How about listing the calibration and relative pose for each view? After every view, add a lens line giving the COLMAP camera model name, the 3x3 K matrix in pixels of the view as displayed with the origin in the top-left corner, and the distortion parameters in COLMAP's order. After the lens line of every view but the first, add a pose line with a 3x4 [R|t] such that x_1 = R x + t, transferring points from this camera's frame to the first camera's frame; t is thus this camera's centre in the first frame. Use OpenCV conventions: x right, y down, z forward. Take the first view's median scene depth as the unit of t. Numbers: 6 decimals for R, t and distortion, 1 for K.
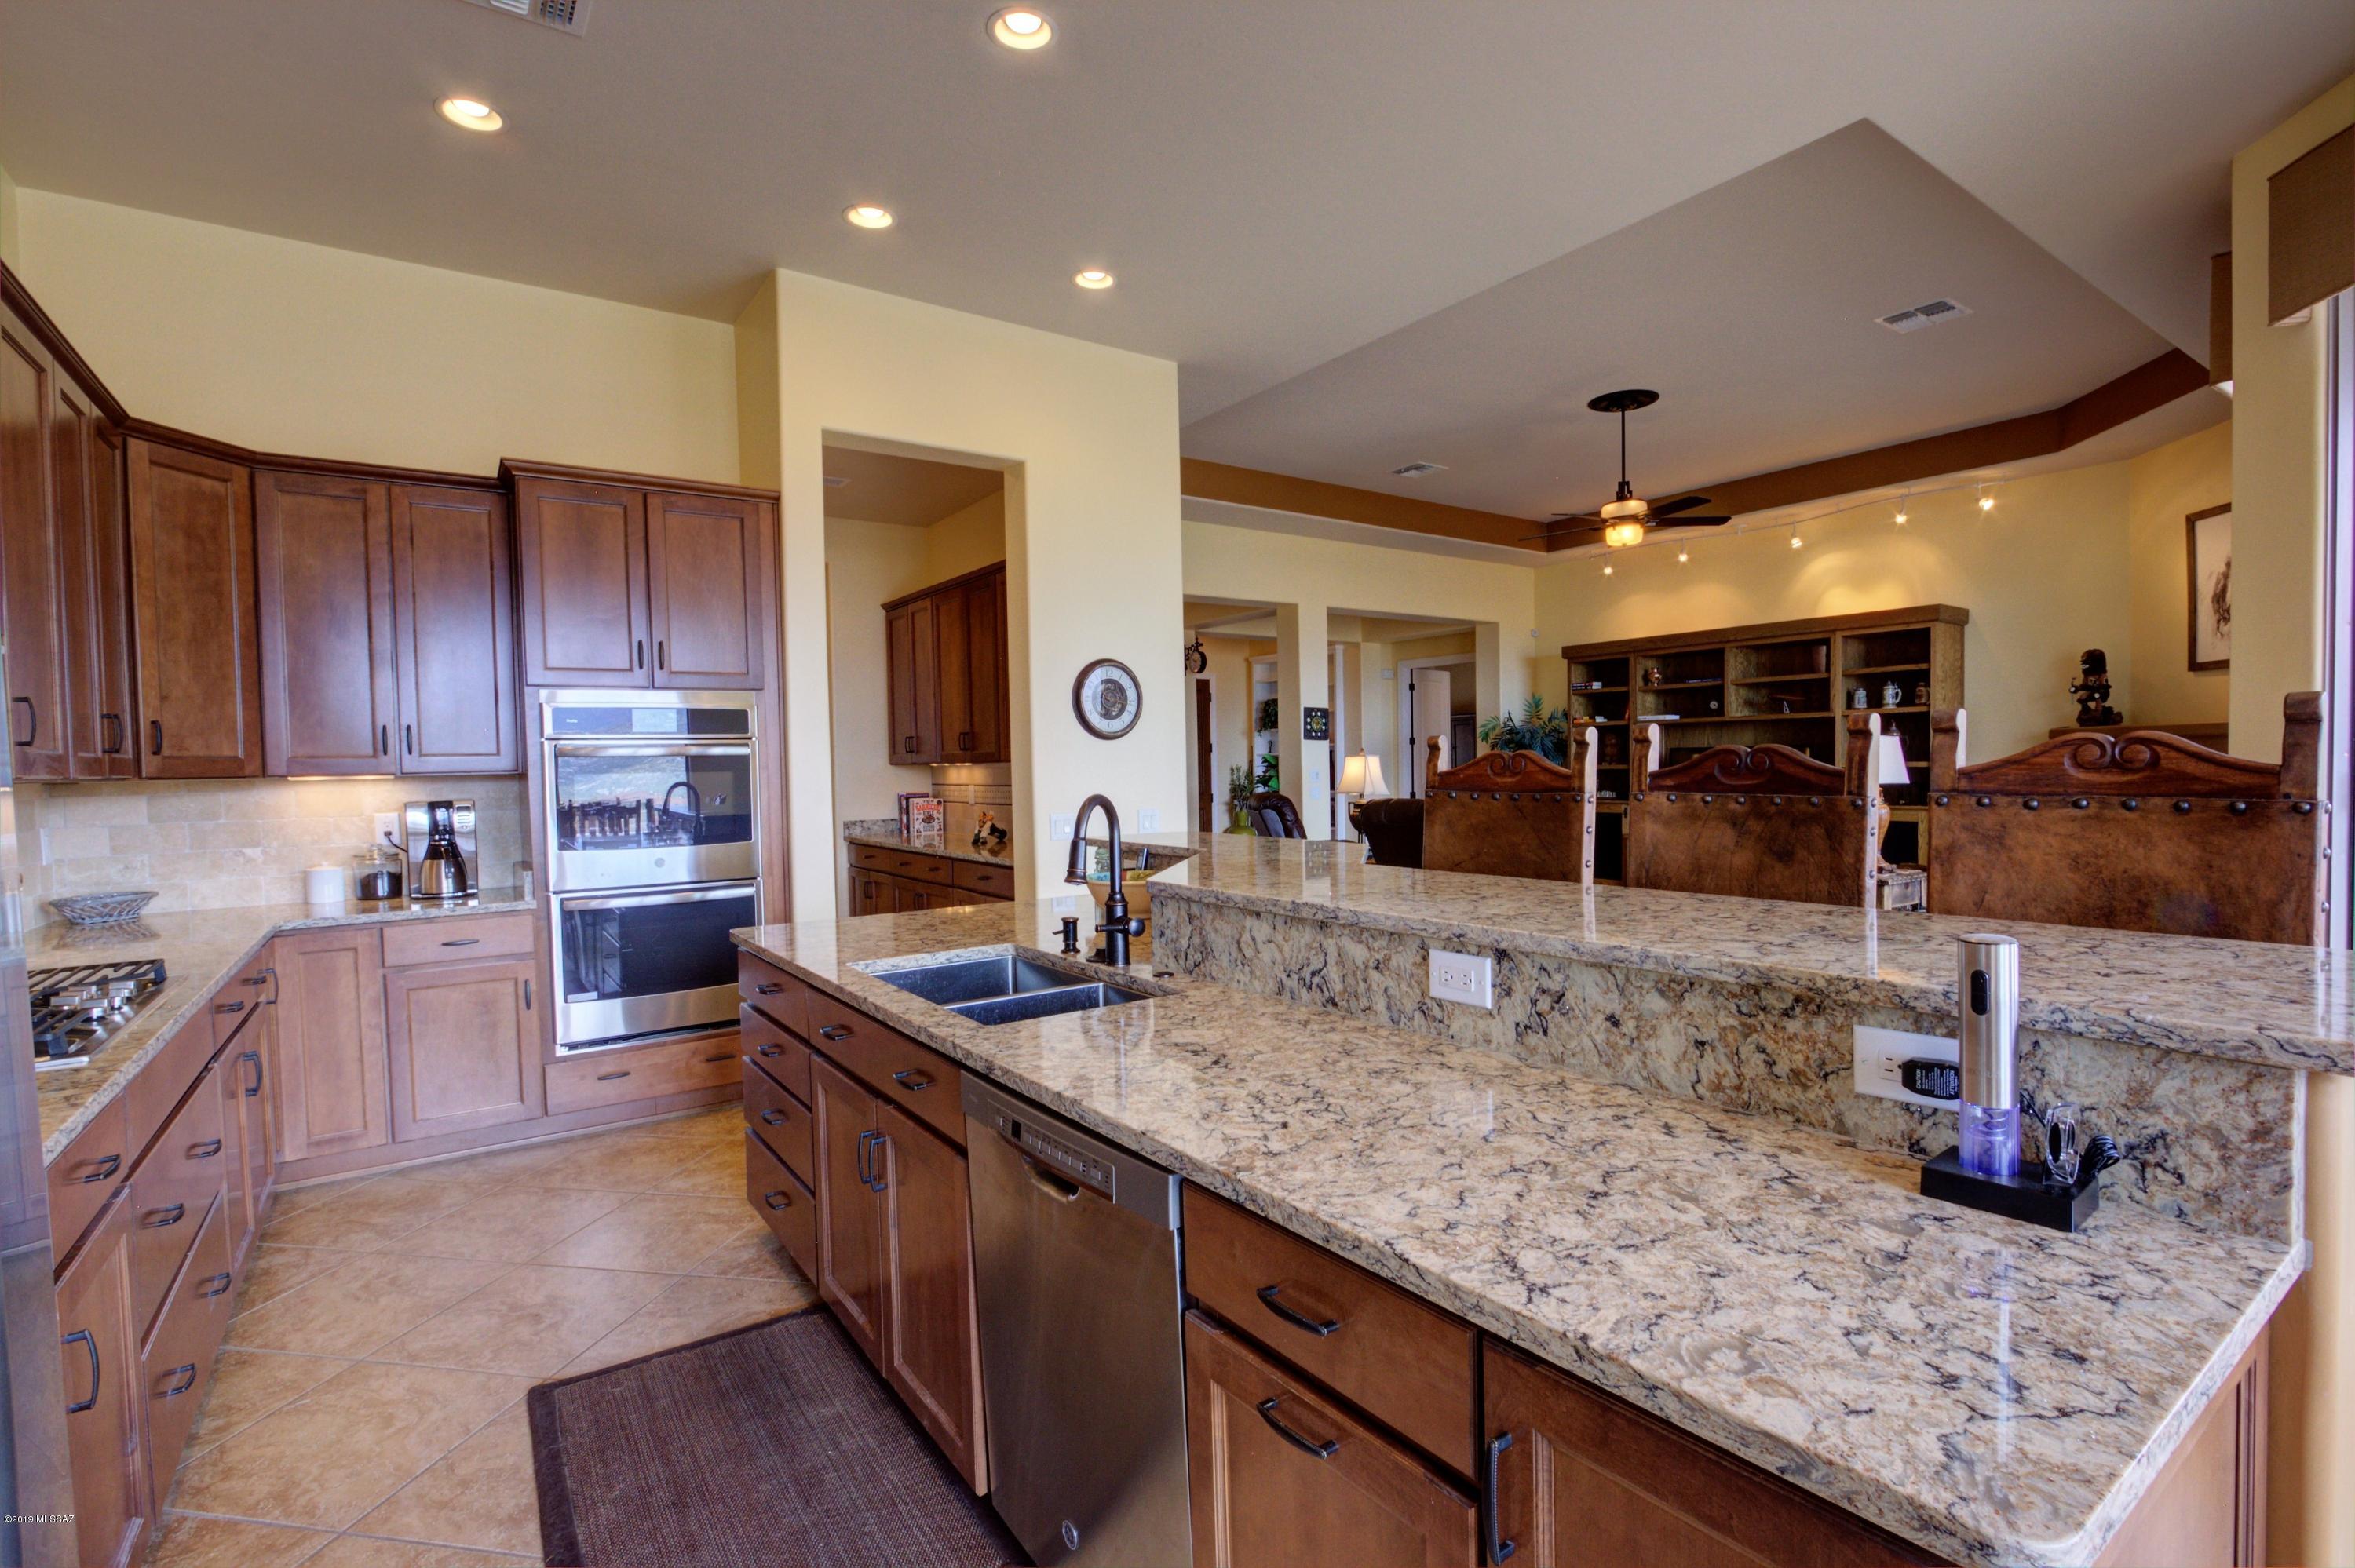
lens RADIAL K [[1091.0, 0, 1183.3], [0, 1091.0, 790.8], [0, 0, 1]] dist [-0.017478, 0.003613]
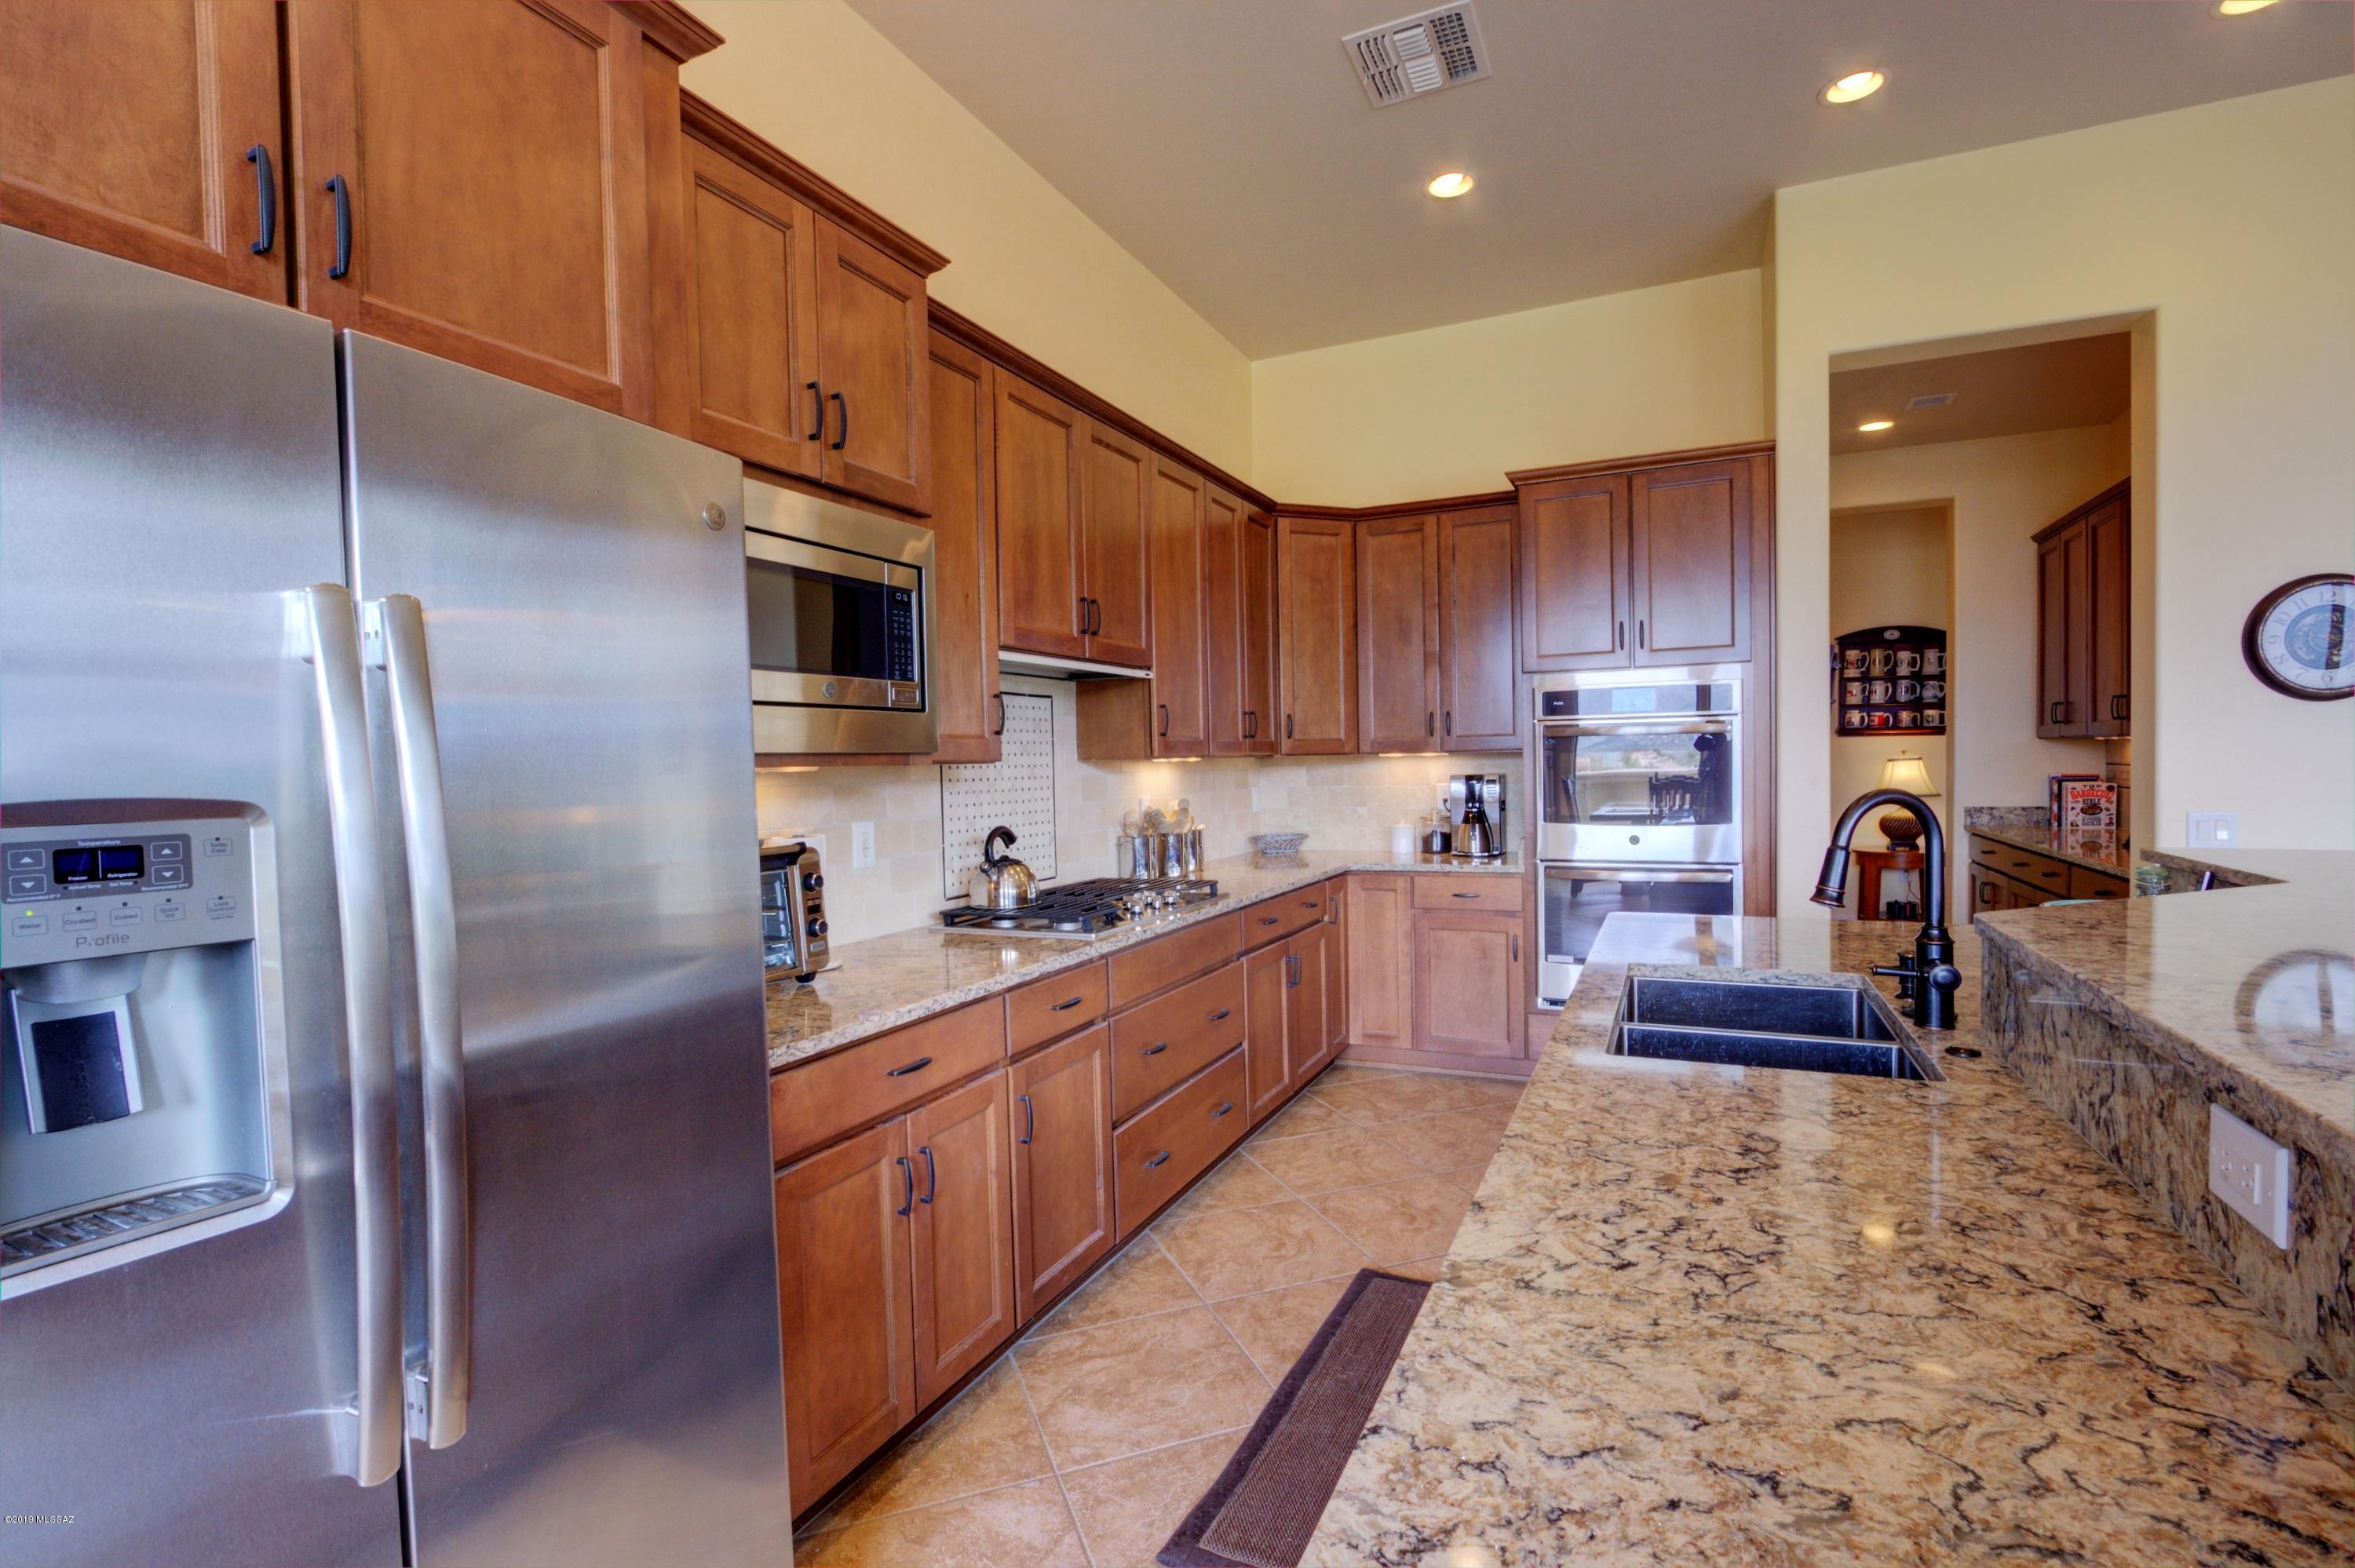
lens RADIAL K [[1091.0, 0, 1193.1], [0, 1091.0, 793.3], [0, 0, 1]] dist [-0.017478, 0.003613]
pose [[0.501105, 0.035951, -0.864639, 0.372892], [-0.011573, 0.999326, 0.034844, -0.015878], [0.865309, -0.007454, 0.501184, 0.270983]]
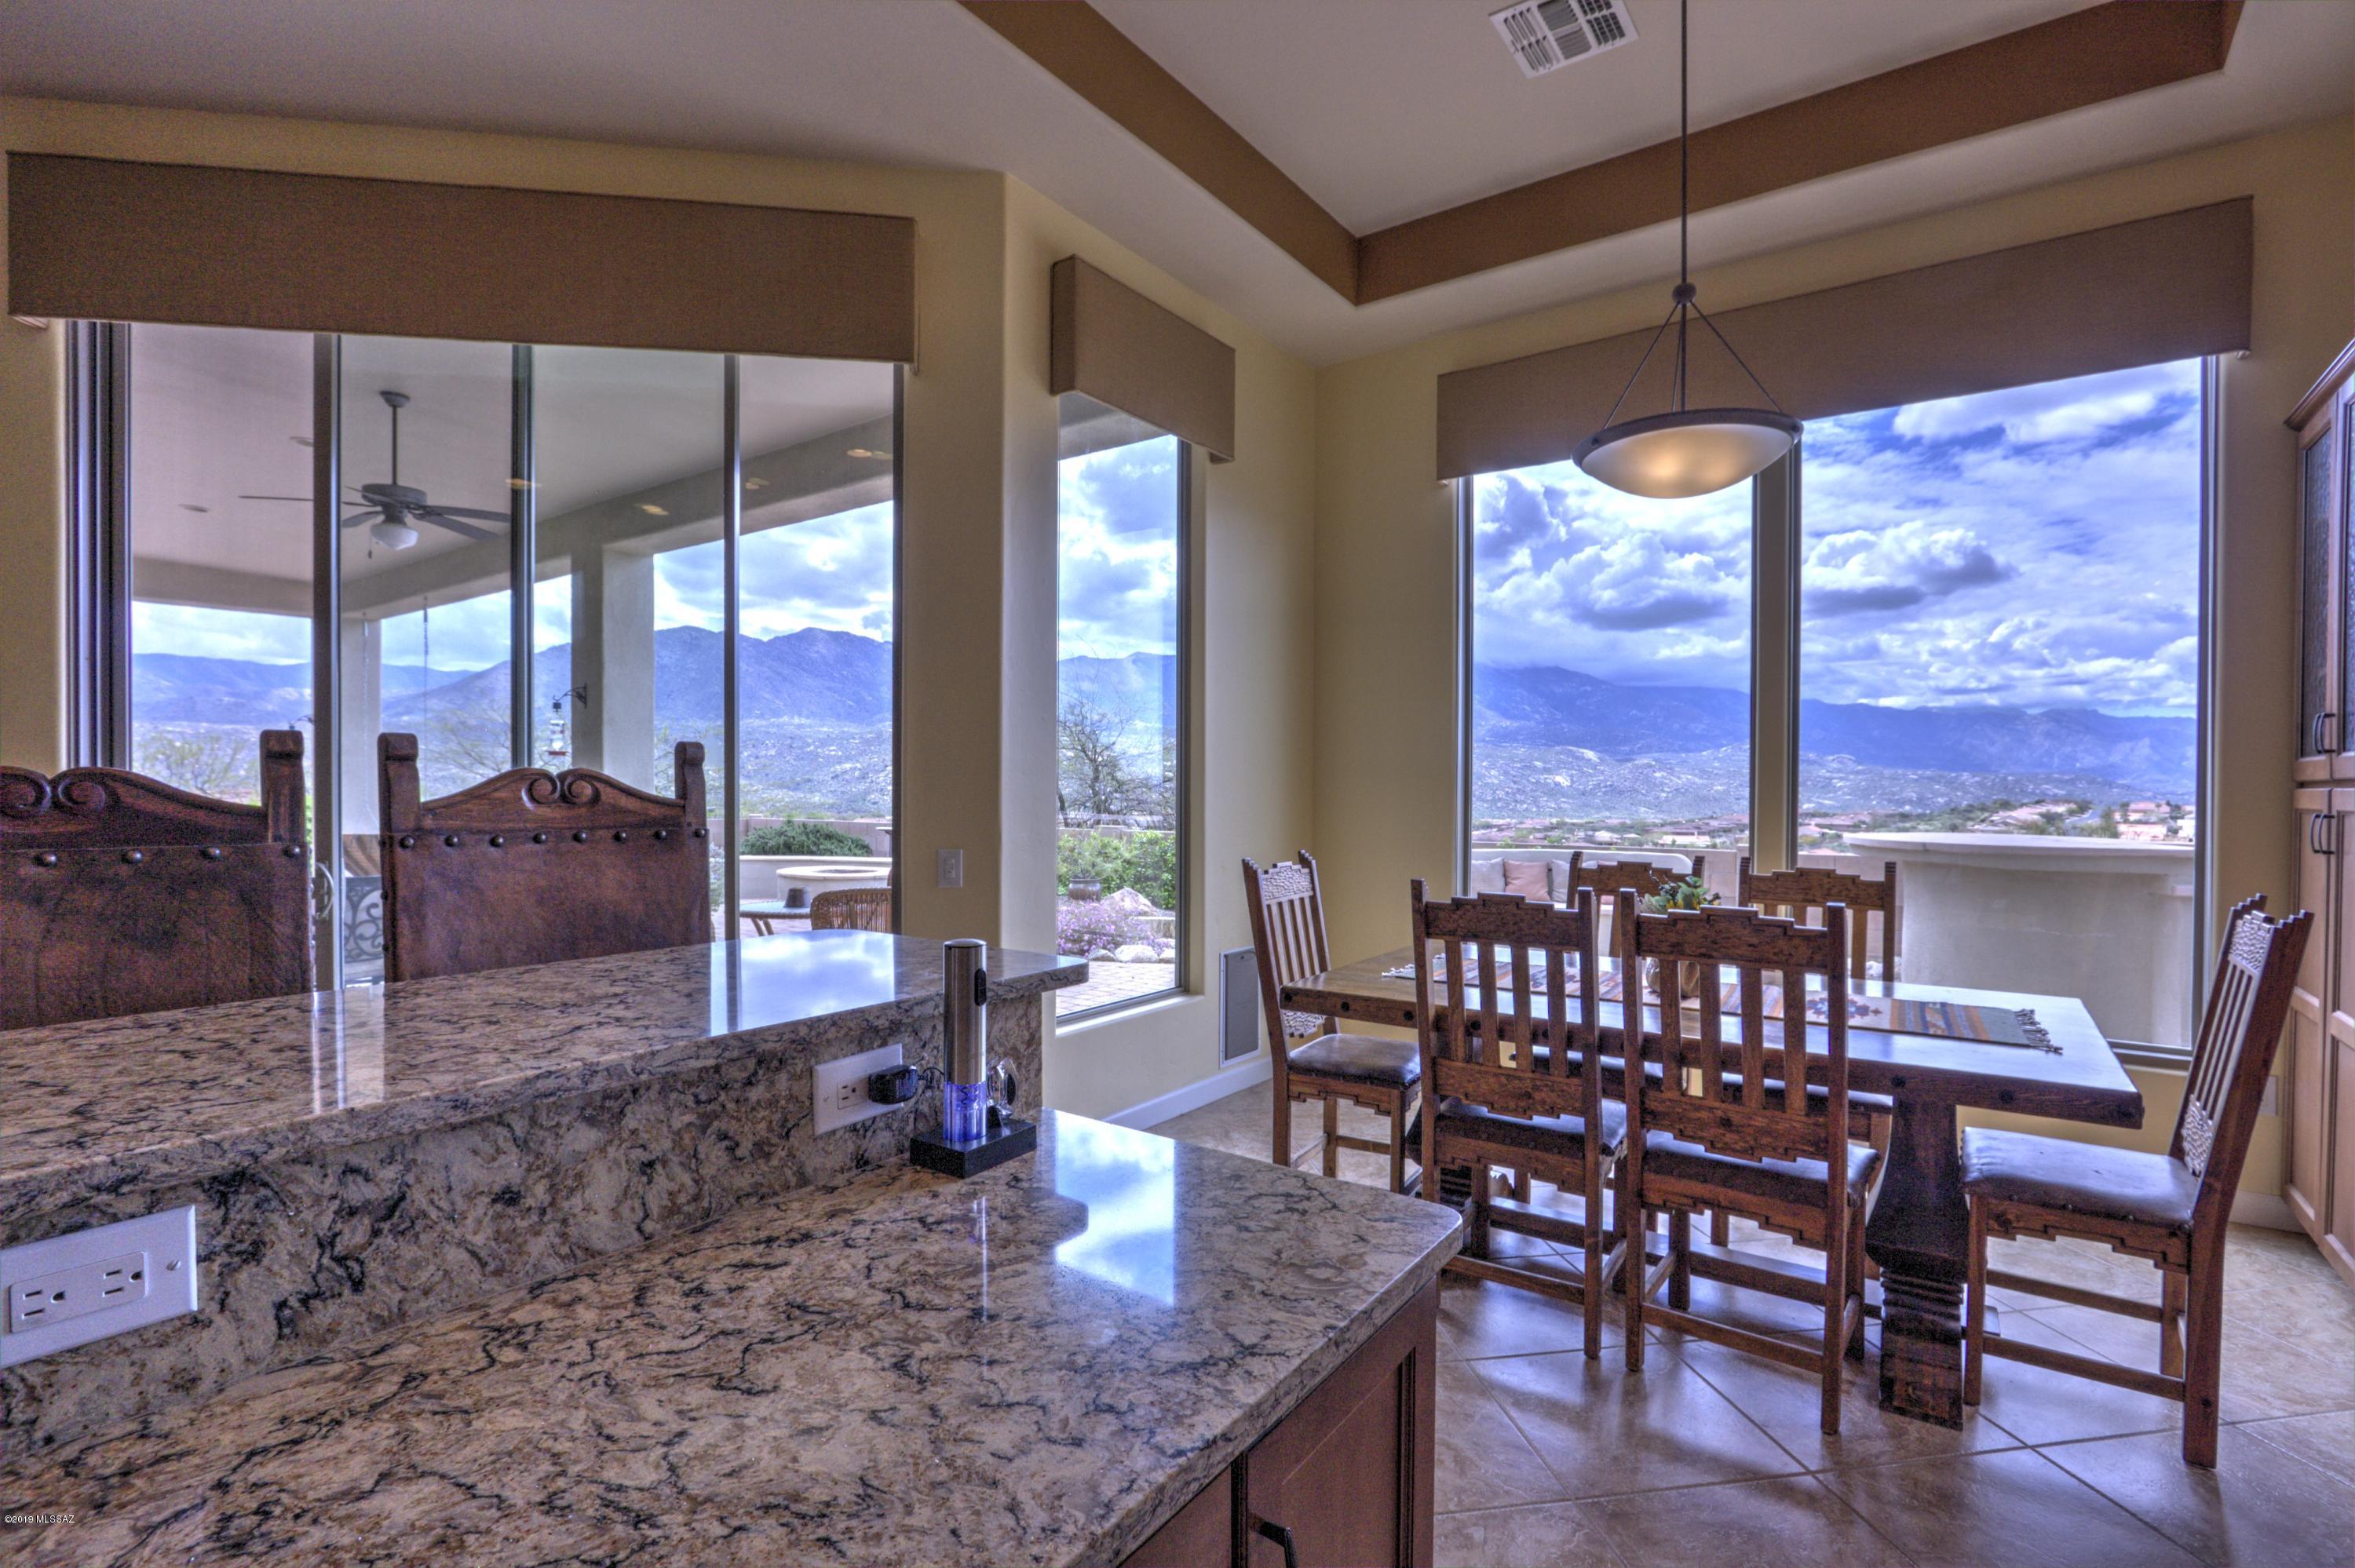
lens RADIAL K [[1091.0, 0, 1191.5], [0, 1091.0, 797.9], [0, 0, 1]] dist [-0.017478, 0.003613]
pose [[-0.324924, 0.006604, 0.945717, -0.248857], [0.029157, 0.999570, 0.003037, -0.008927], [-0.945291, 0.028561, -0.324977, 0.612943]]
